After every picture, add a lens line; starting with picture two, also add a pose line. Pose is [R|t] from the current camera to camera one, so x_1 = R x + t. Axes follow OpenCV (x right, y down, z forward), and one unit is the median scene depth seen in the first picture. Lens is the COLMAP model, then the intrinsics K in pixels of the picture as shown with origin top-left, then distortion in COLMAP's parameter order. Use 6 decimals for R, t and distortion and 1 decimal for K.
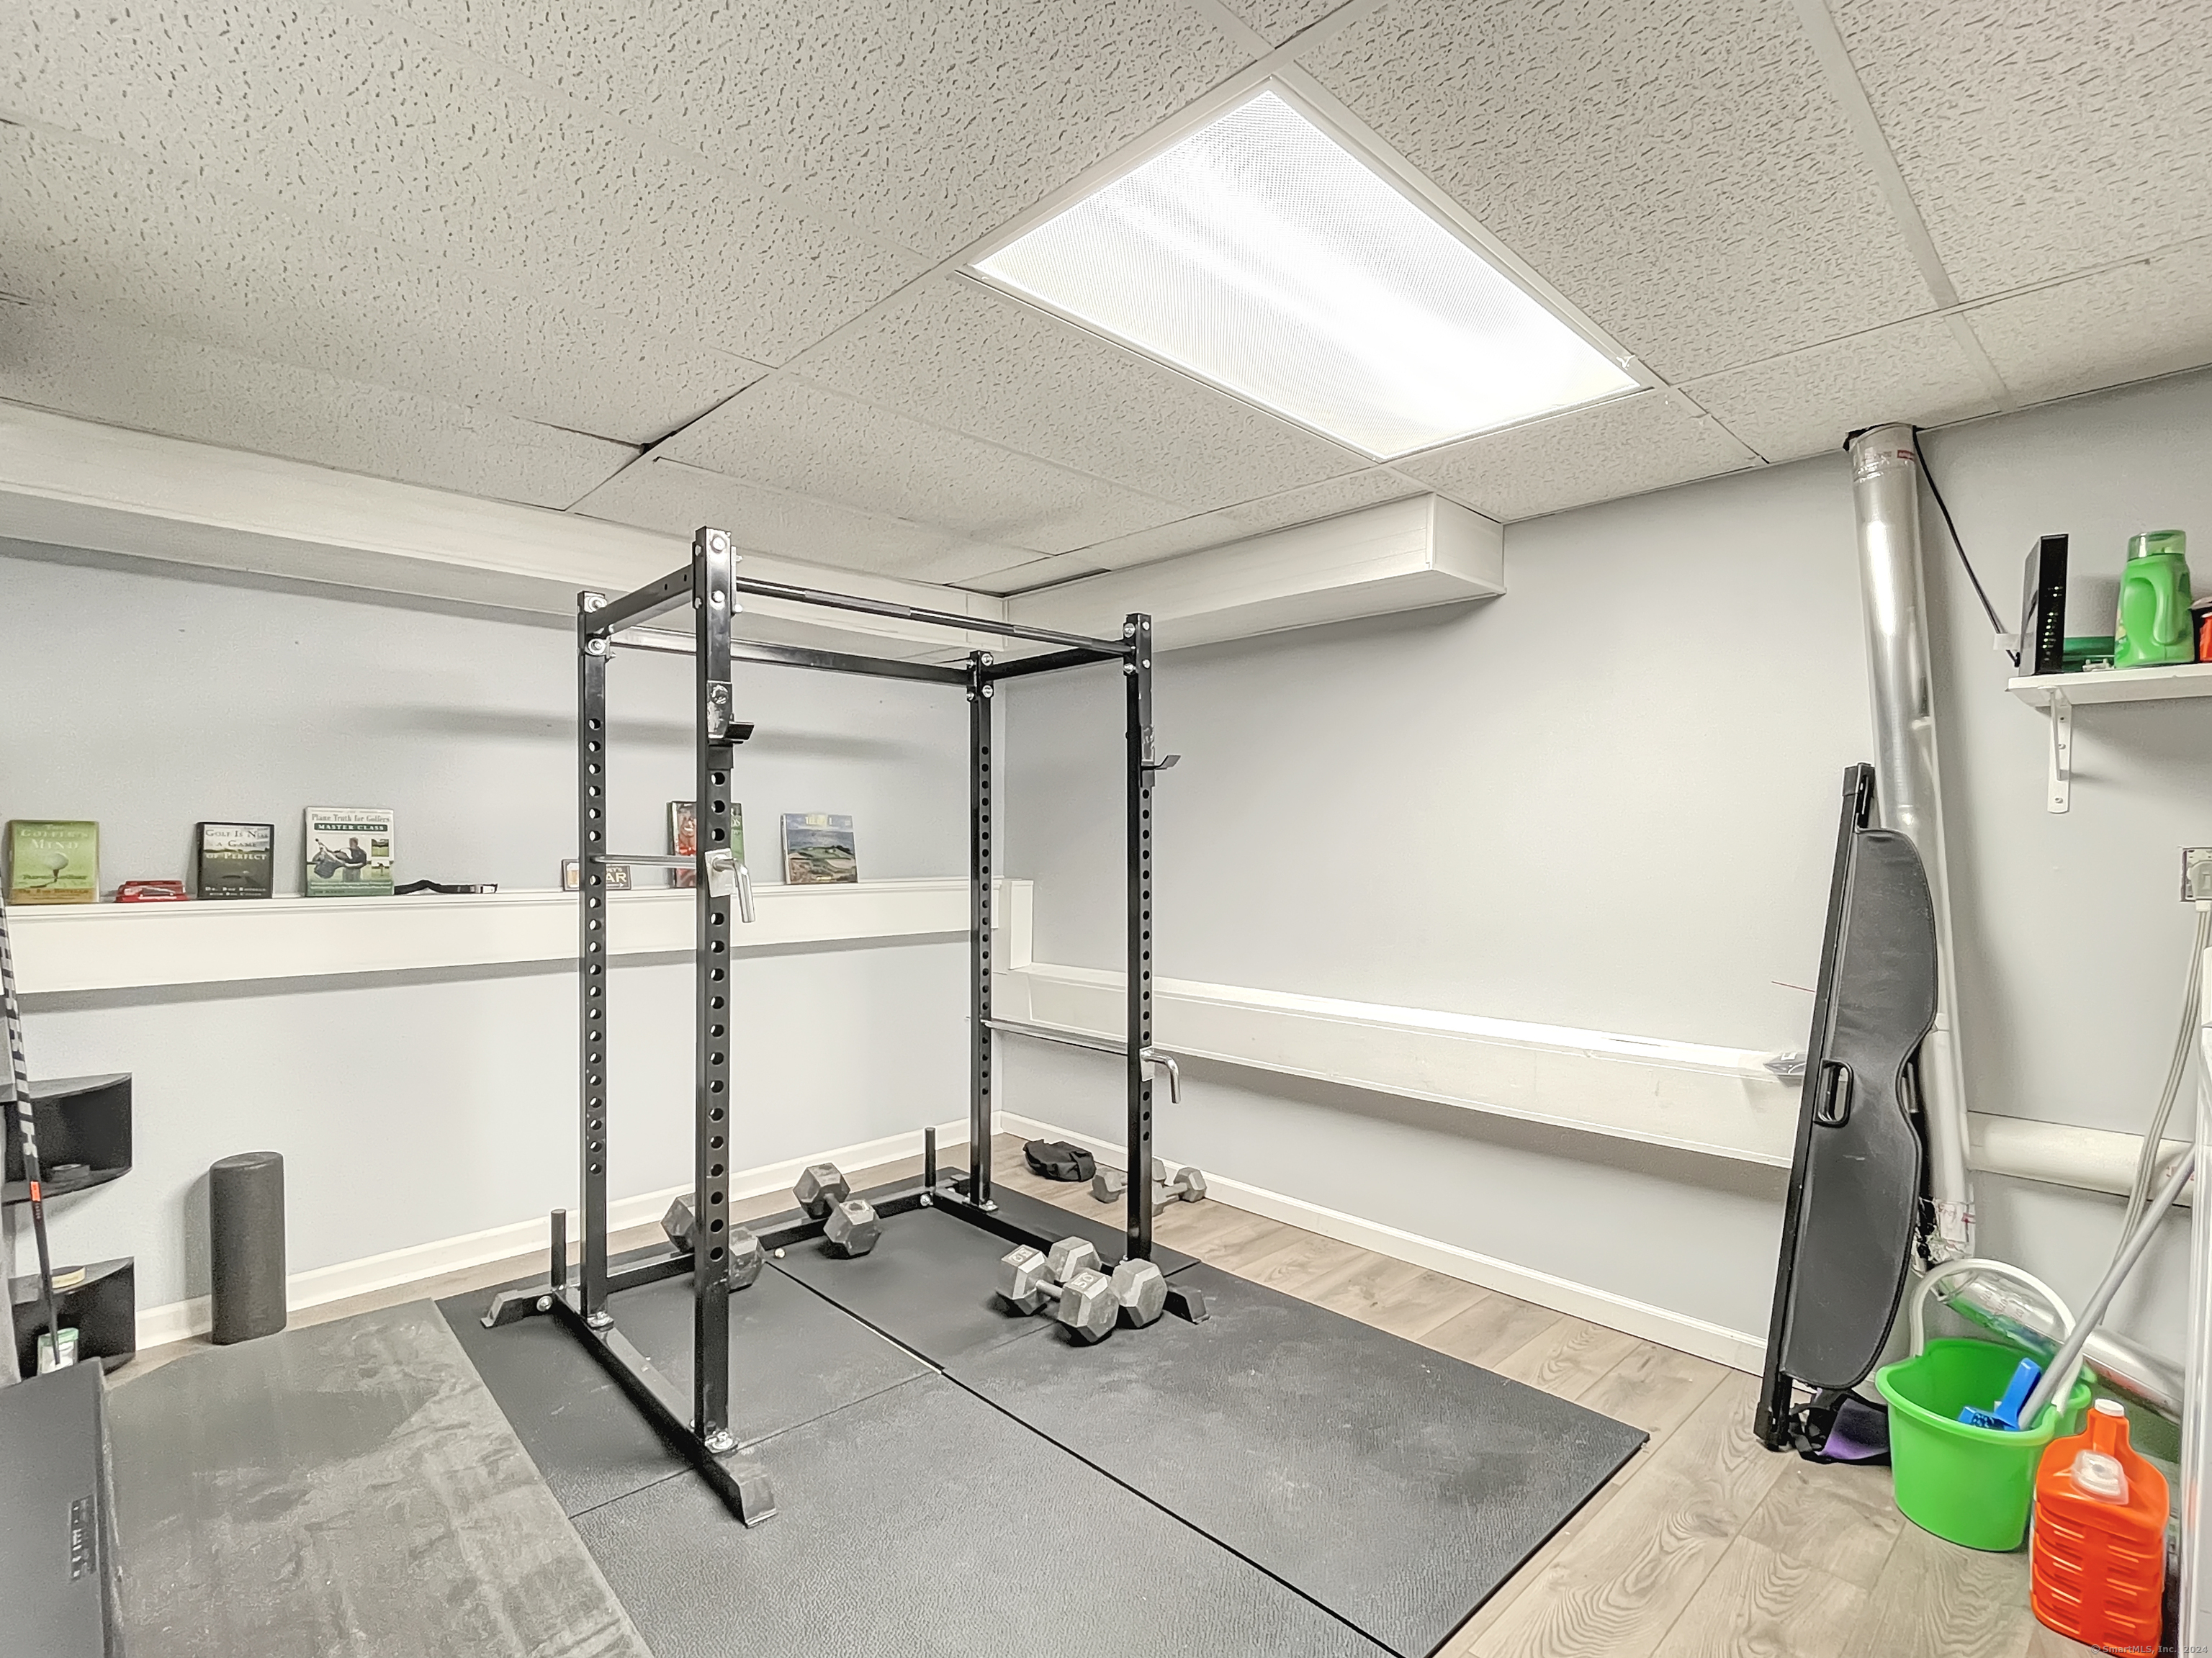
lens RADIAL K [[1088.4, 0, 1106.5], [0, 1088.4, 848.8], [0, 0, 1]] dist [0.004034, -0.000805]
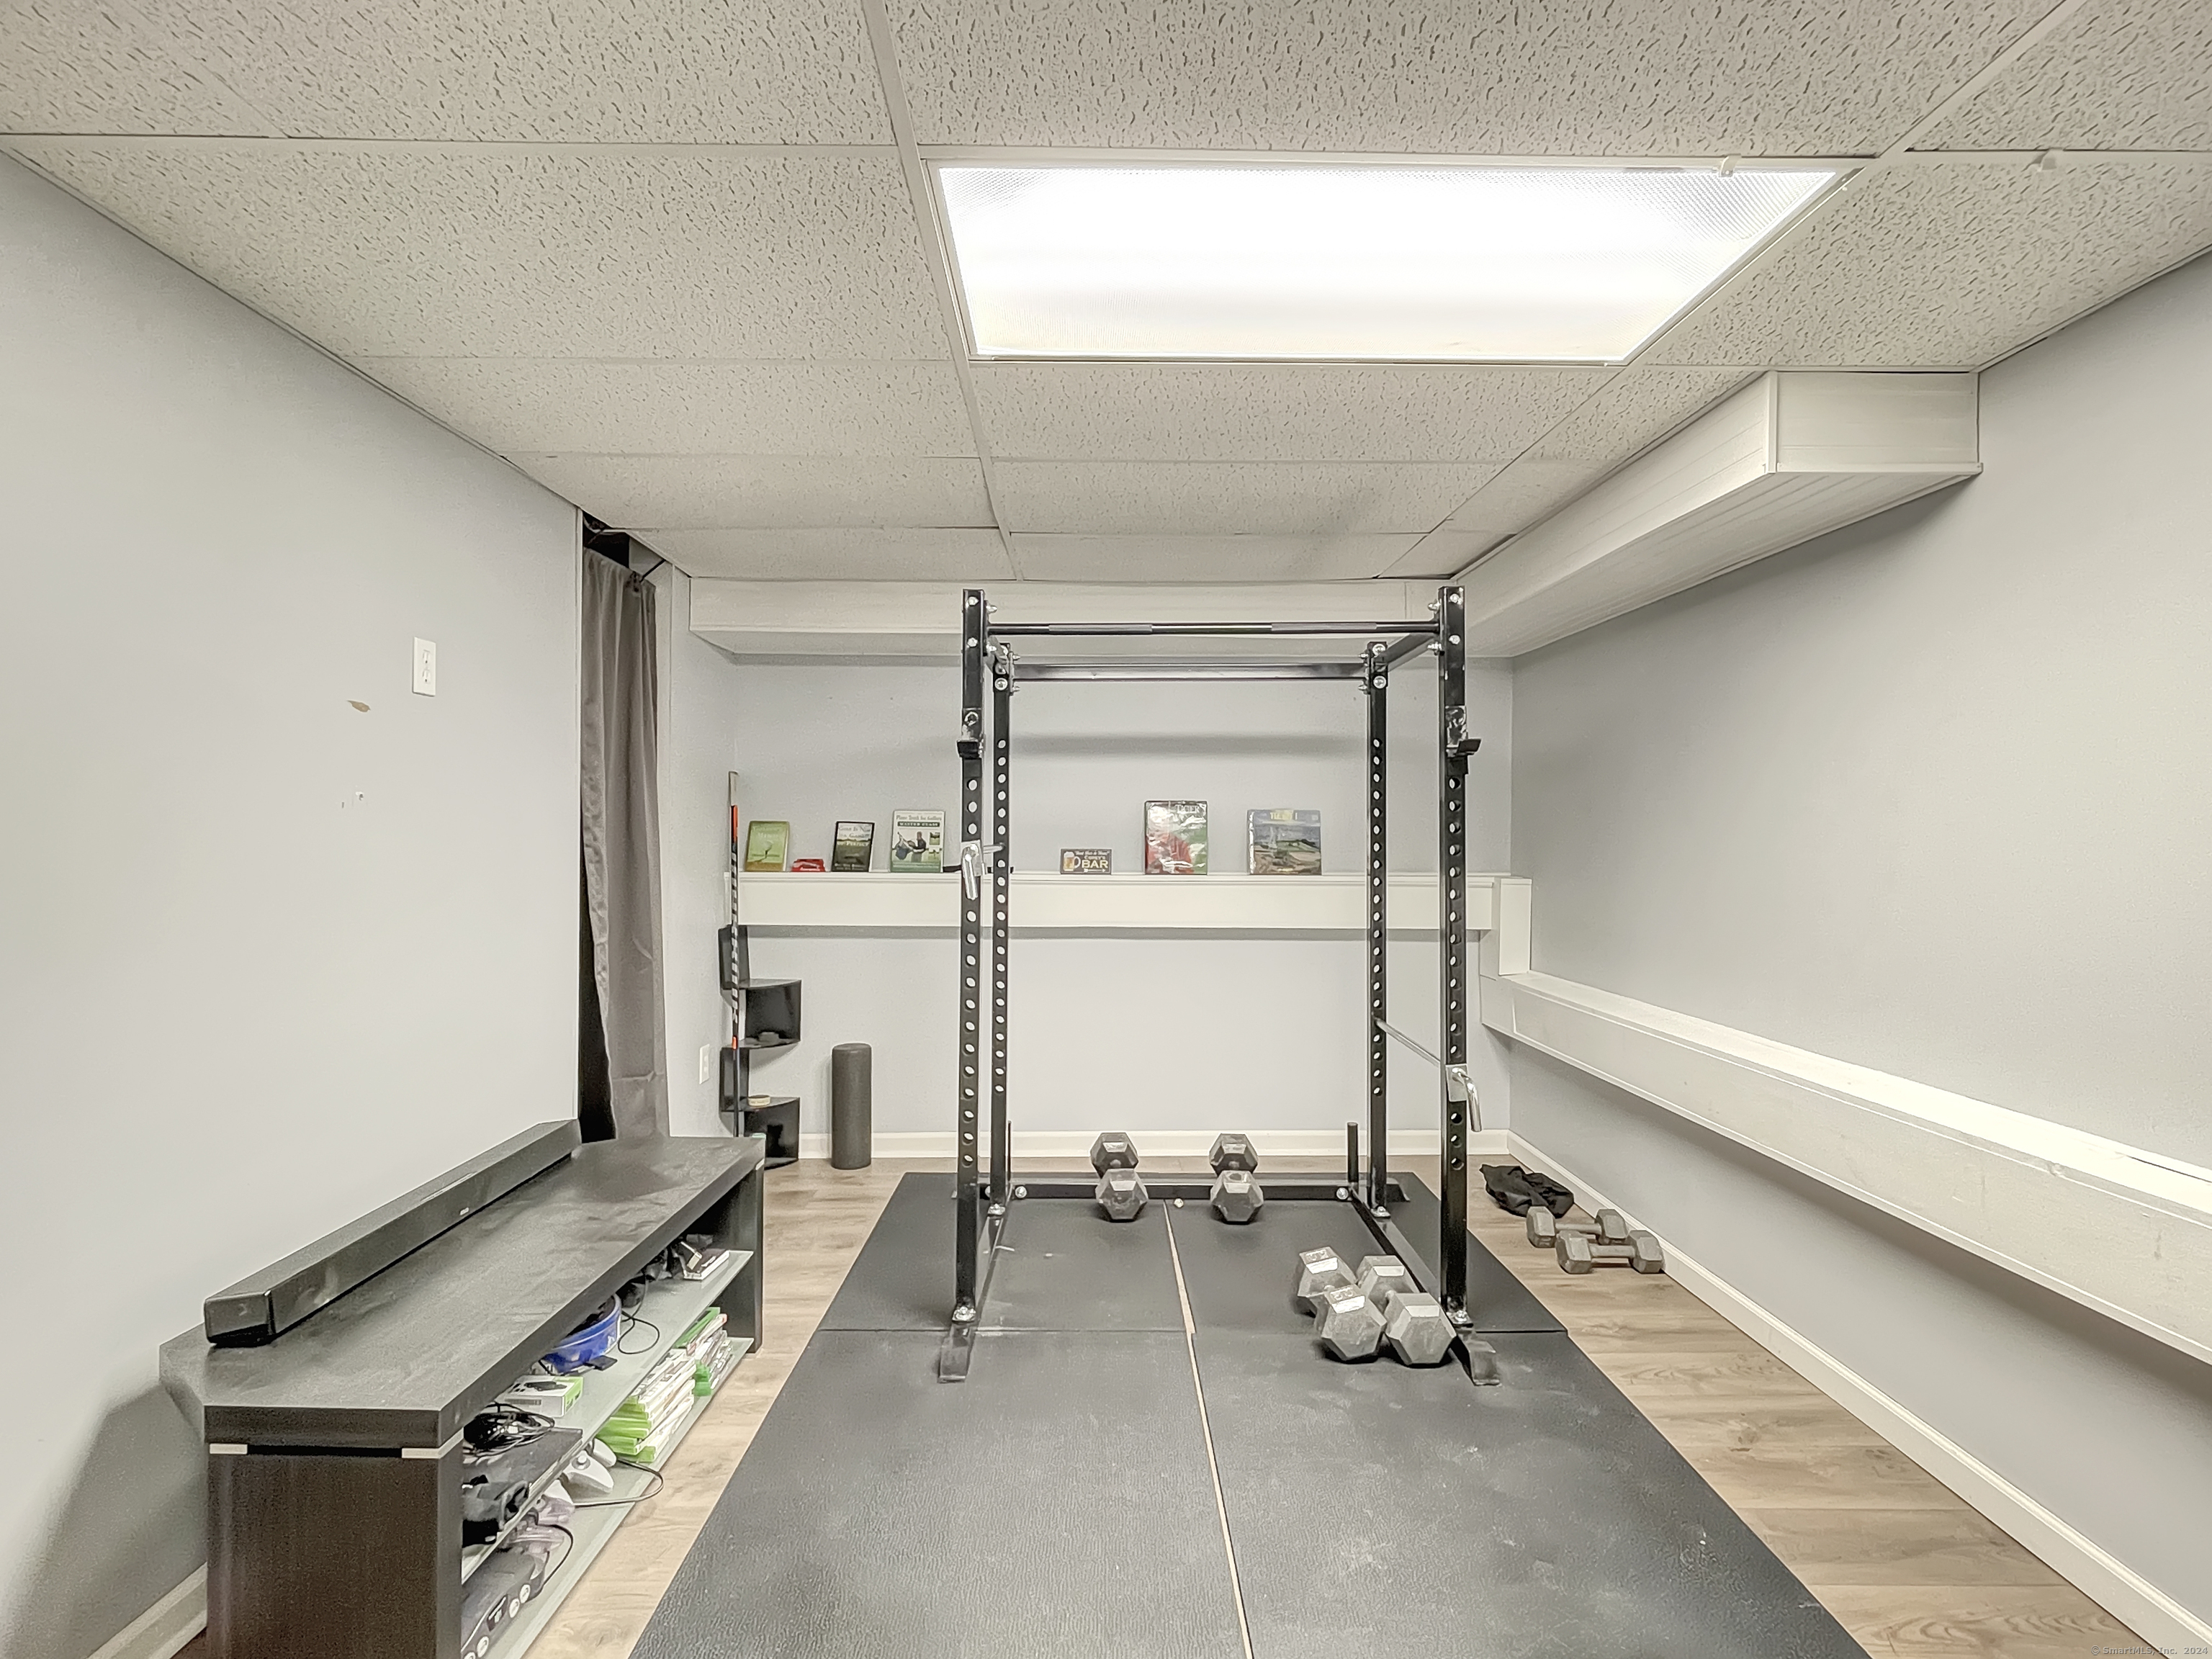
lens RADIAL K [[1088.5, 0, 1090.5], [0, 1088.5, 815.3], [0, 0, 1]] dist [0.004034, -0.000805]
pose [[0.720242, -0.010269, -0.693647, 0.453792], [-0.007630, 0.999713, -0.022722, -0.000838], [0.693681, 0.021658, 0.719956, 0.135750]]
